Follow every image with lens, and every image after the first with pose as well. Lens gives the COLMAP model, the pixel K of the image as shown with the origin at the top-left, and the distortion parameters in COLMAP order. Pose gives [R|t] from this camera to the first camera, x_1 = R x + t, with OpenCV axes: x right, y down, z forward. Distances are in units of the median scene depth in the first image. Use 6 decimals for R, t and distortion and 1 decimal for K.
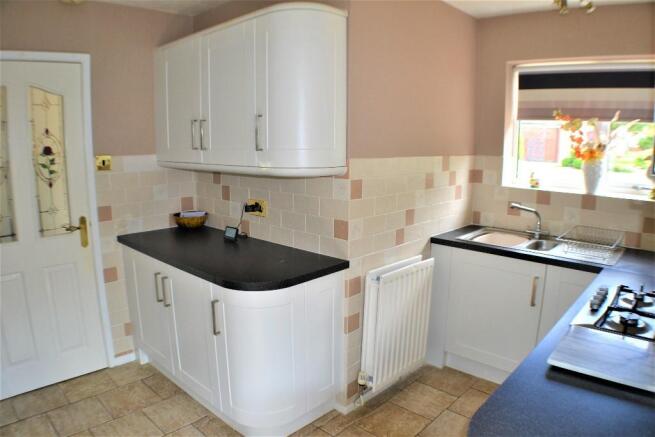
lens RADIAL K [[435.4, 0, 327.5], [0, 435.4, 218.5], [0, 0, 1]] dist [-0.220101, 0.061611]
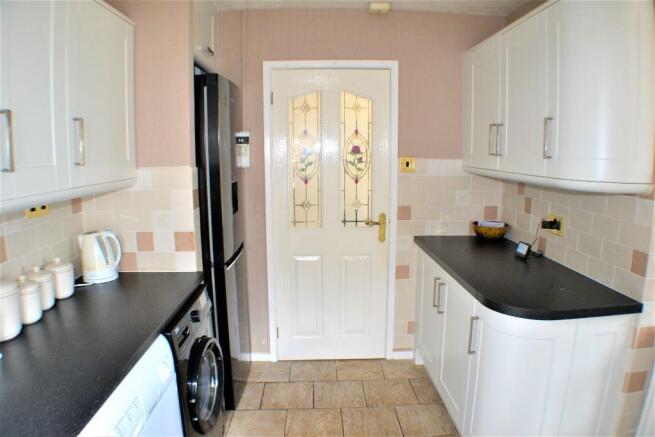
lens RADIAL K [[435.4, 0, 327.5], [0, 435.4, 218.5], [0, 0, 1]] dist [-0.220101, 0.061611]
pose [[0.702297, 0.105045, -0.704091, 0.096906], [-0.120757, 0.992298, 0.027593, -0.004865], [0.701567, 0.065646, 0.709573, 0.086041]]
